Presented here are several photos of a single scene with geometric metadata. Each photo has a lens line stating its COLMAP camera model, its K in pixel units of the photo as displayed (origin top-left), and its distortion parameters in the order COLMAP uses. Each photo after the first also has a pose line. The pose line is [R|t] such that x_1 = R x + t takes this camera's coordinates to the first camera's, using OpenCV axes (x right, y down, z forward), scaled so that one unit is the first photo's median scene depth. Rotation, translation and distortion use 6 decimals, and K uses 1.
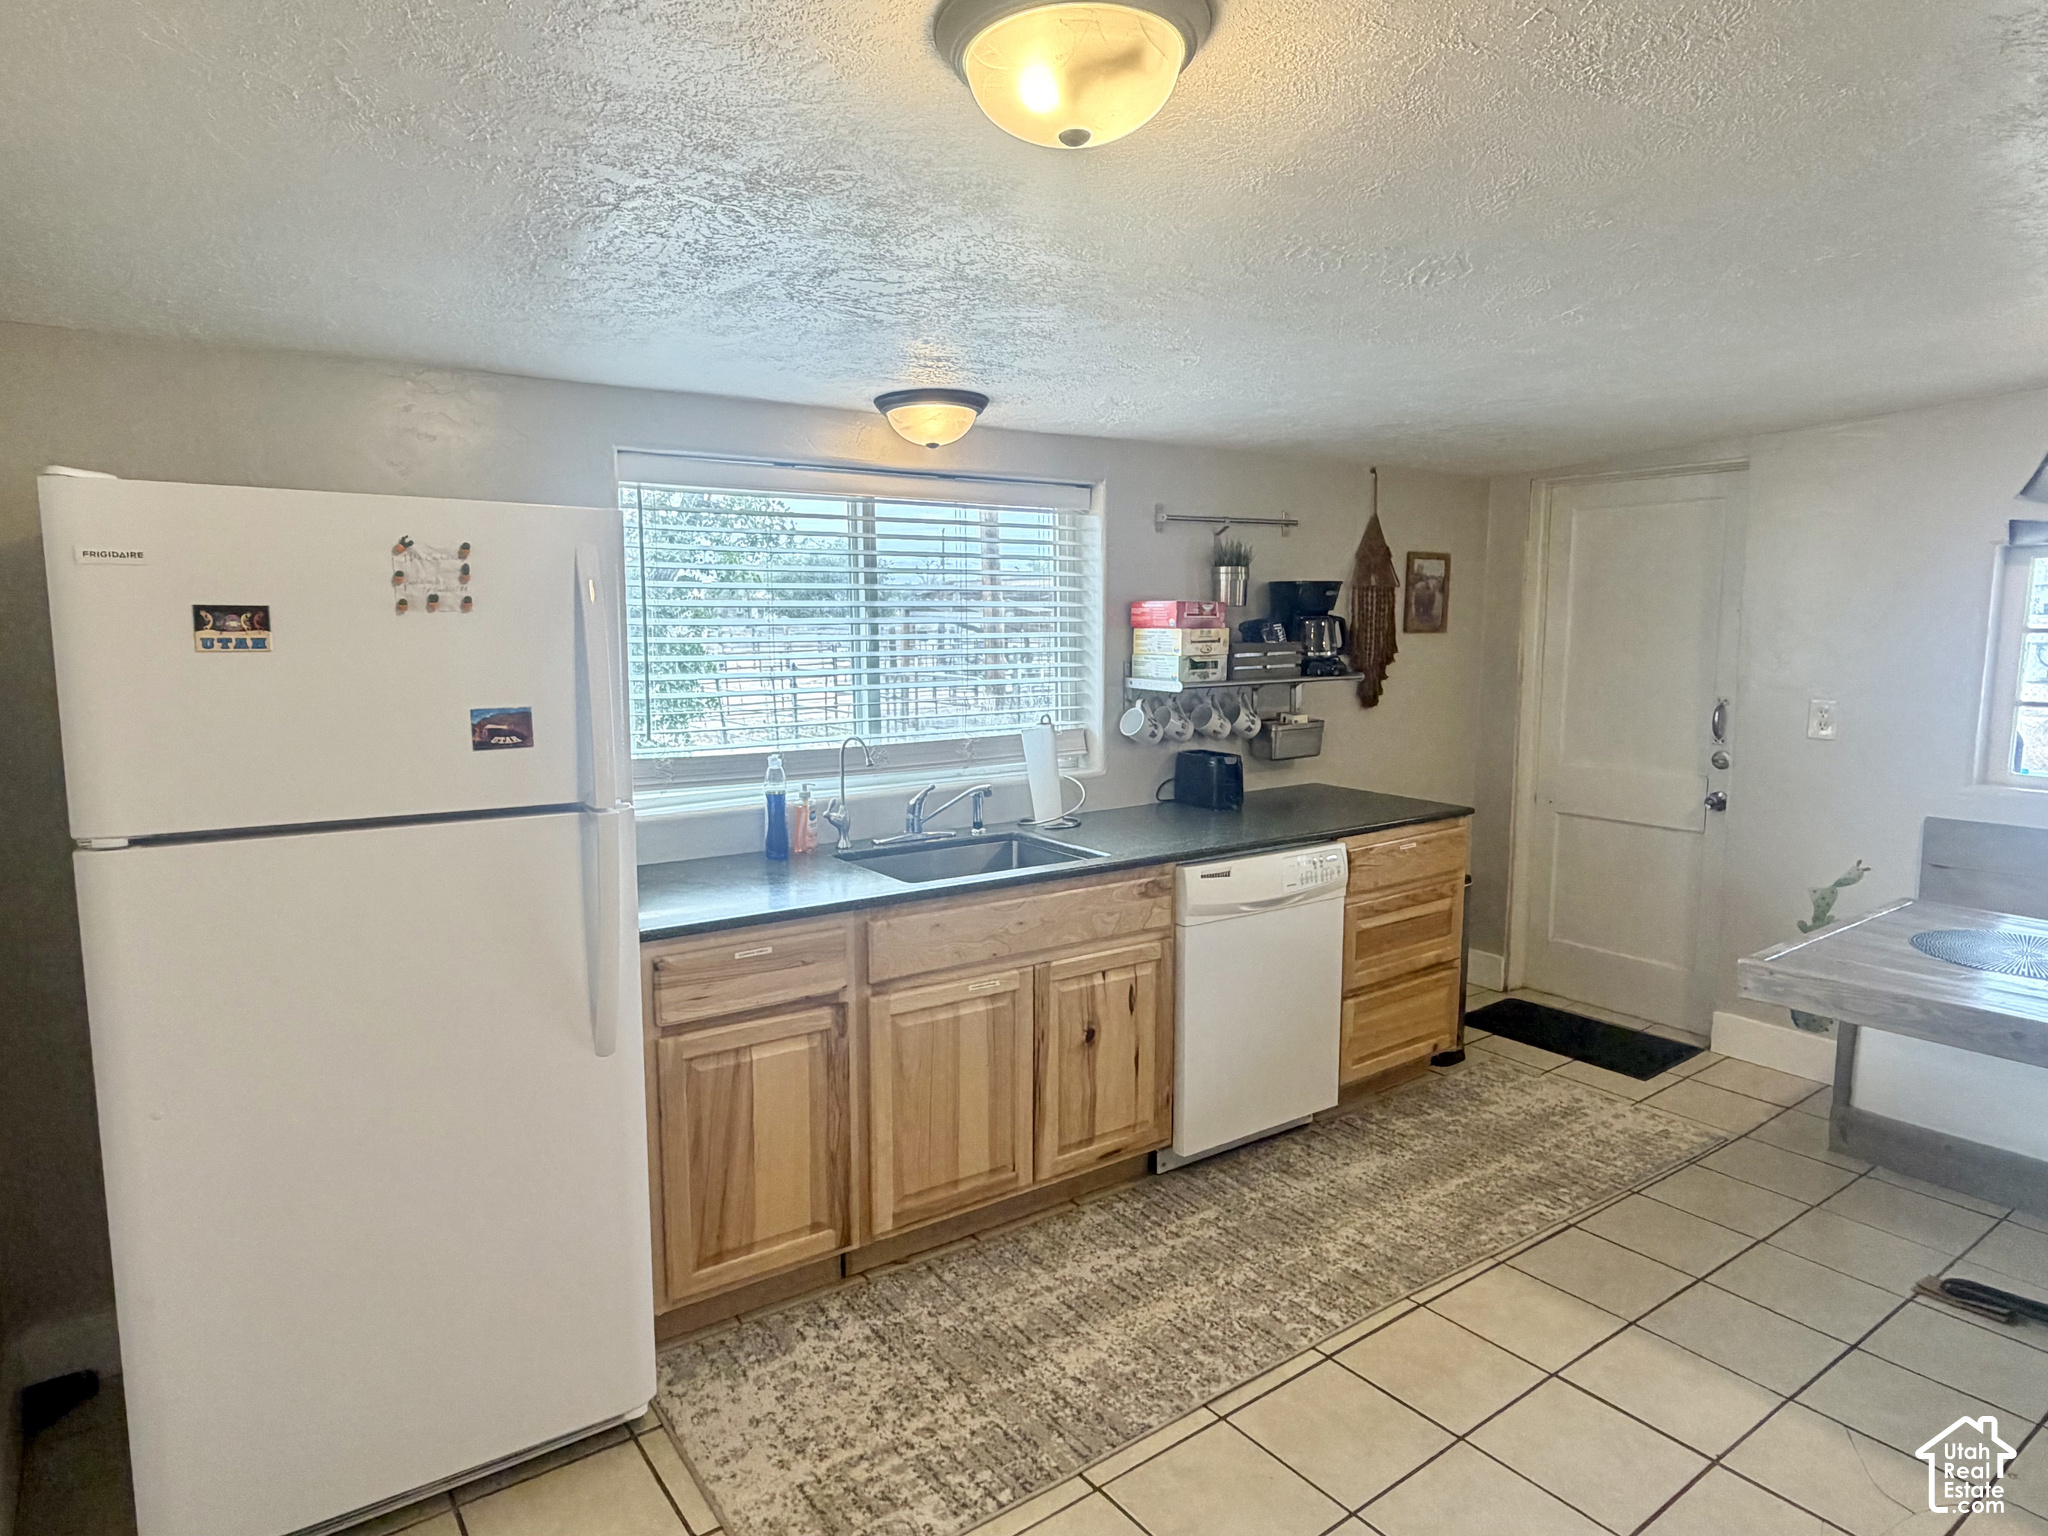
lens RADIAL K [[1203.6, 0, 1024.0], [0, 1203.6, 768.0], [0, 0, 1]] dist [-0.003904, 0.003042]
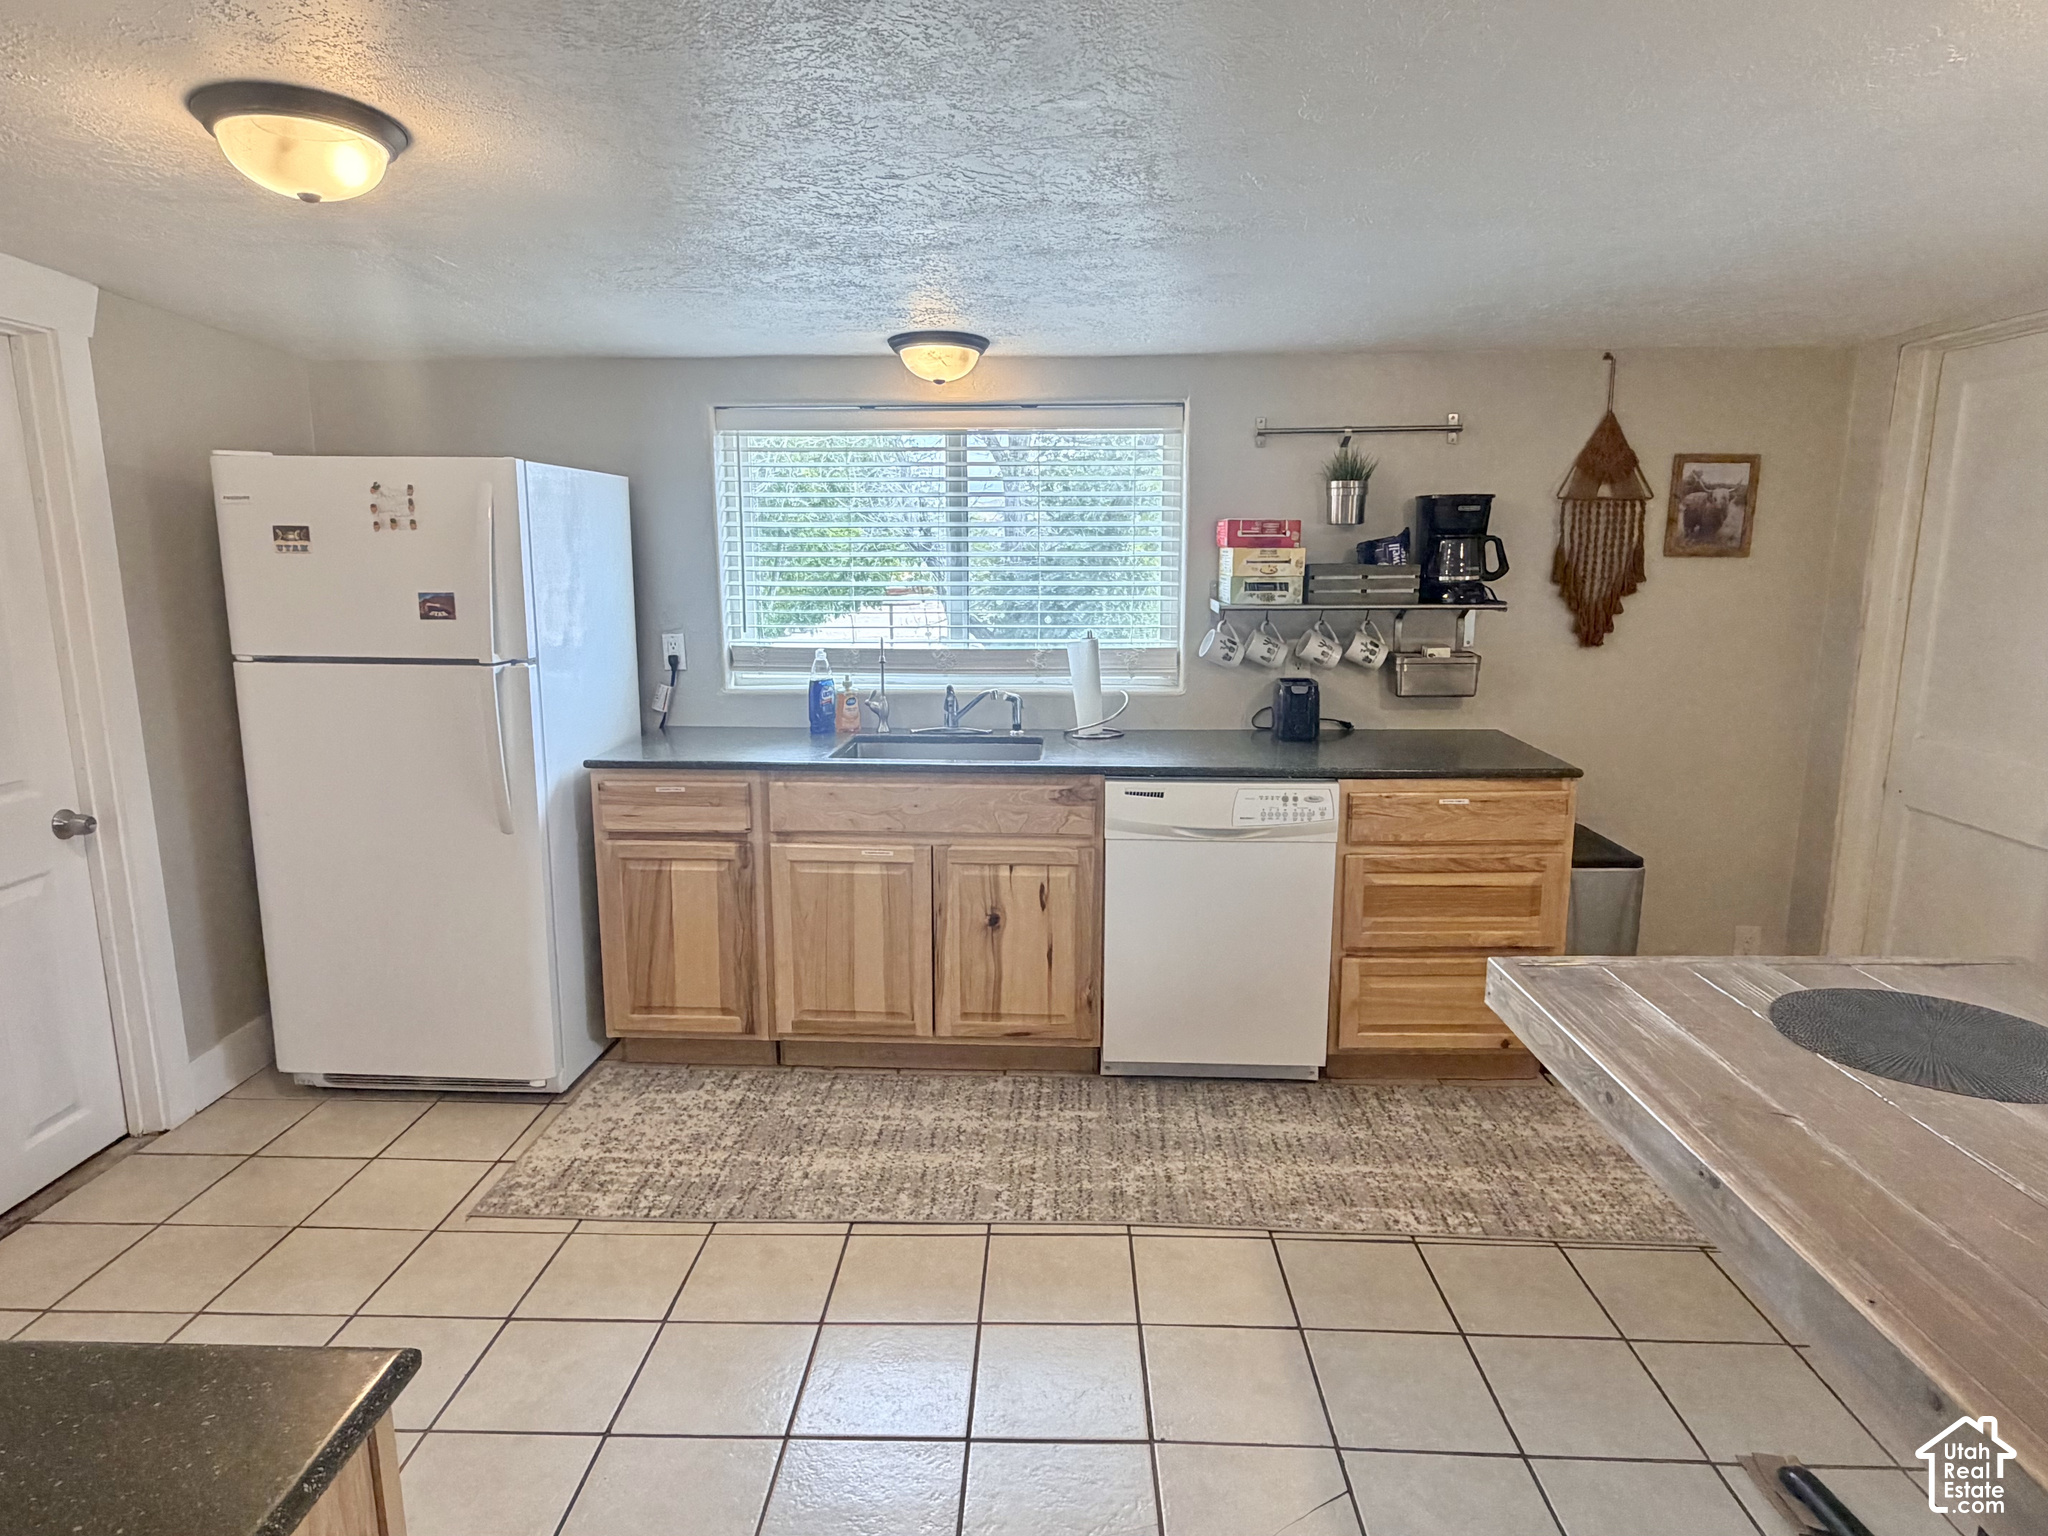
lens RADIAL K [[1203.6, 0, 1024.0], [0, 1203.6, 768.0], [0, 0, 1]] dist [-0.003904, 0.003042]
pose [[0.791580, 0.112023, -0.600710, 0.731300], [-0.077604, 0.993522, 0.083014, -0.008677], [0.606118, -0.019095, 0.795146, 0.151361]]
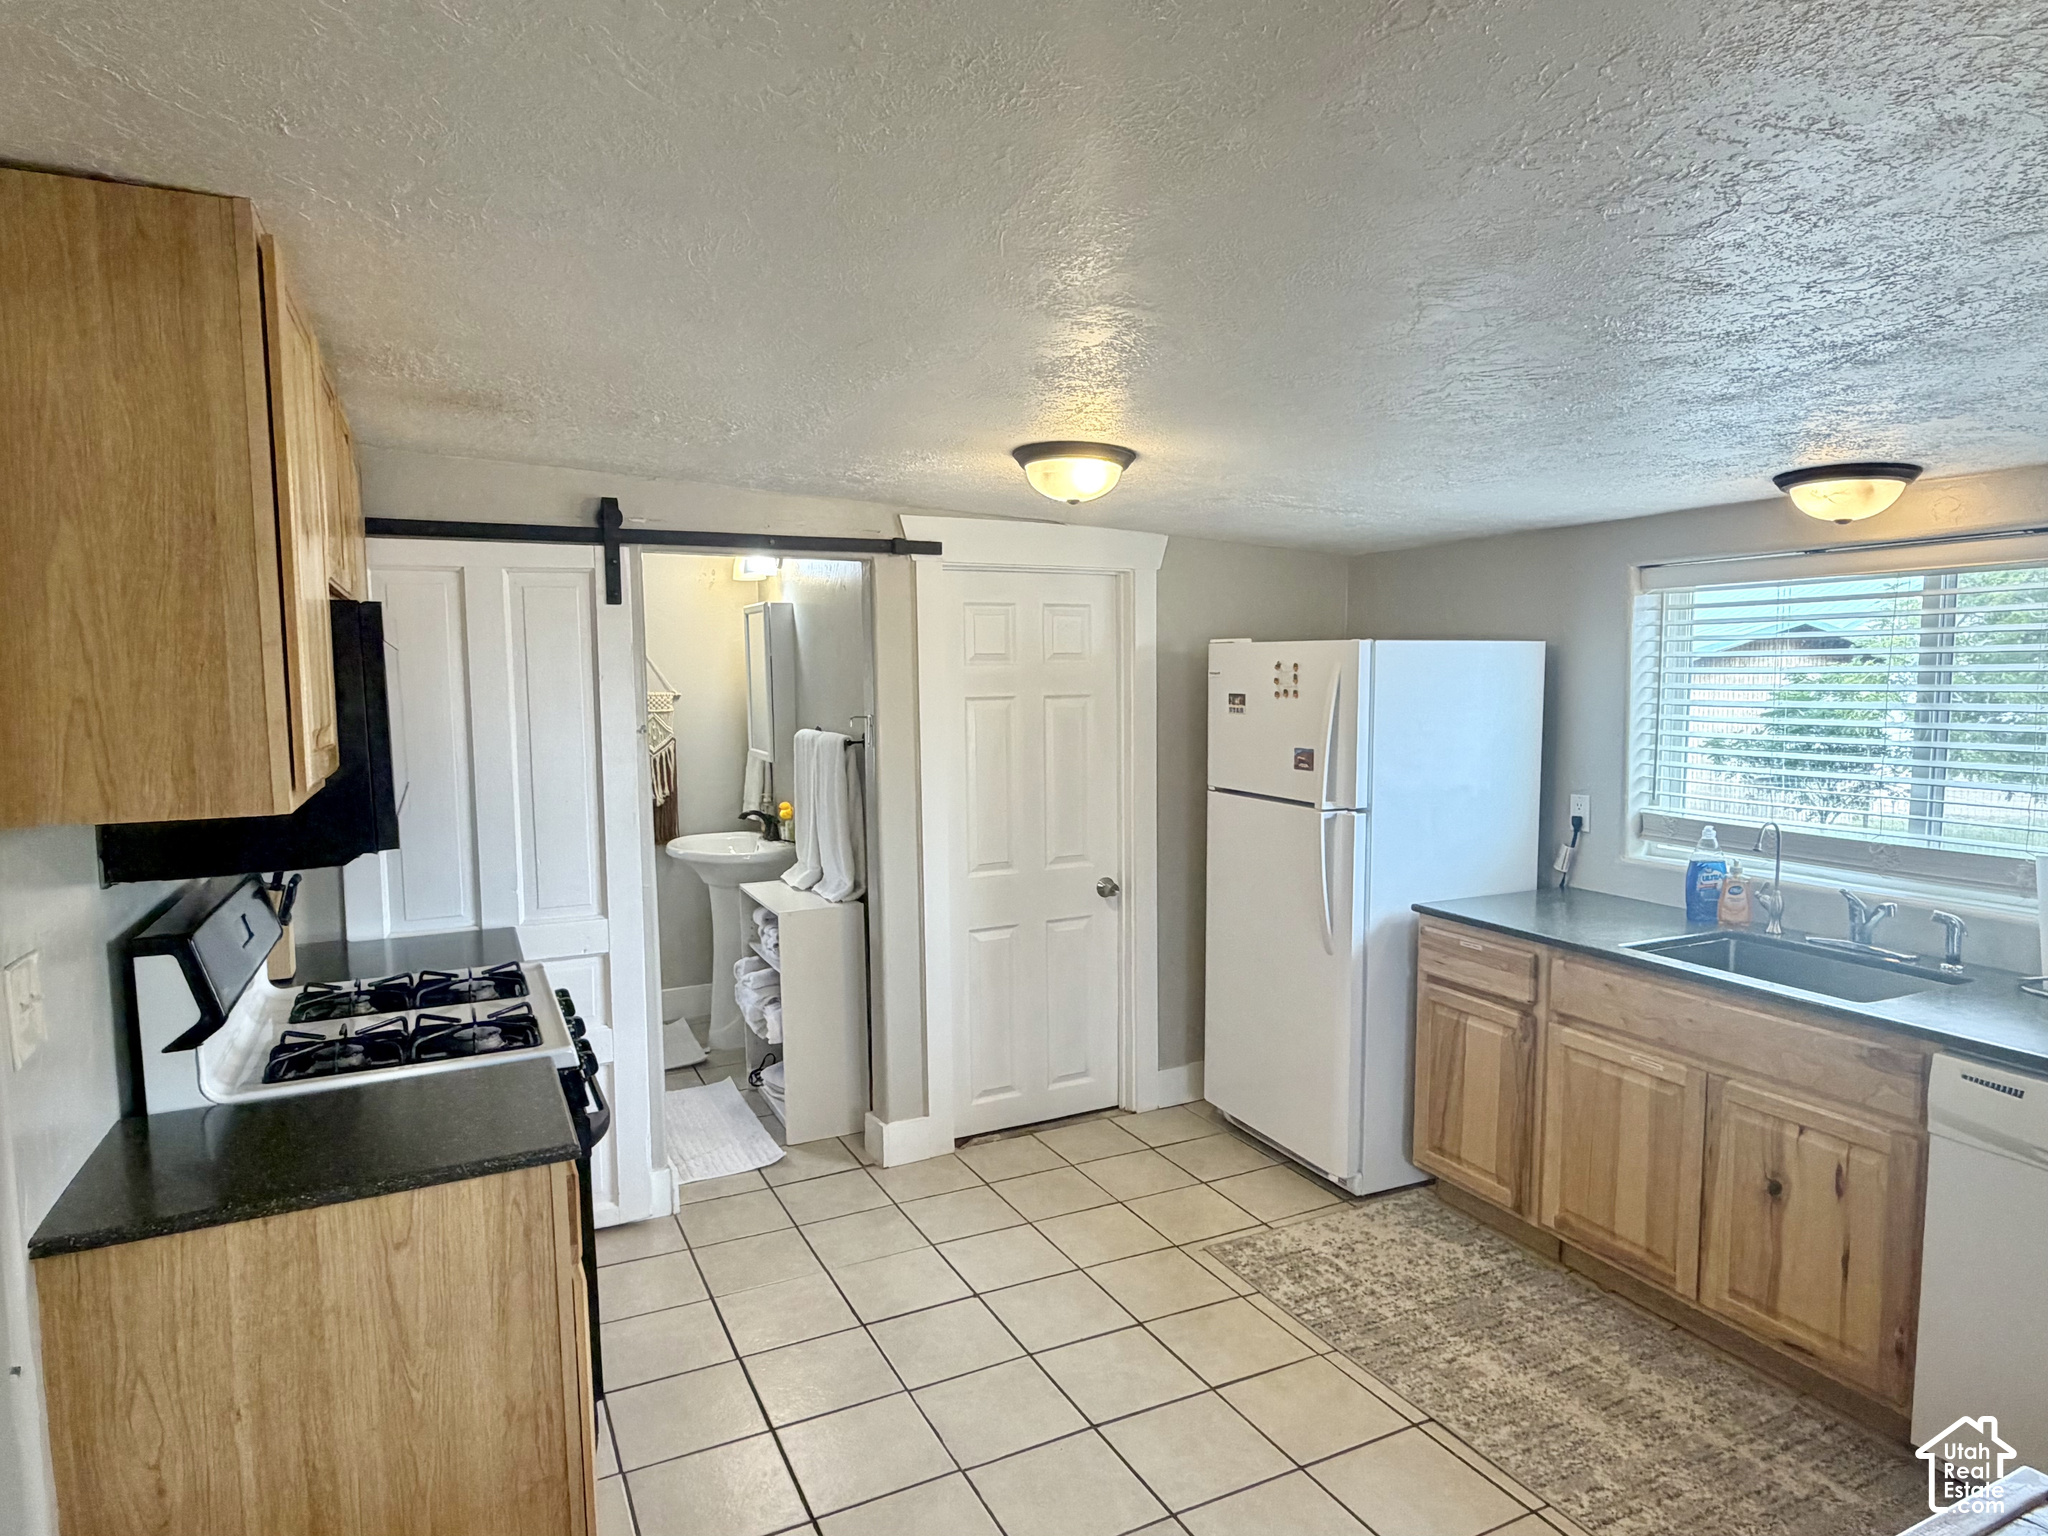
lens RADIAL K [[1199.9, 0, 1022.9], [0, 1199.9, 779.5], [0, 0, 1]] dist [-0.004752, 0.000154]
pose [[-0.173813, 0.091214, -0.980545, 0.989316], [-0.112032, 0.987405, 0.111711, -0.107696], [0.978385, 0.129270, -0.161404, 0.579489]]
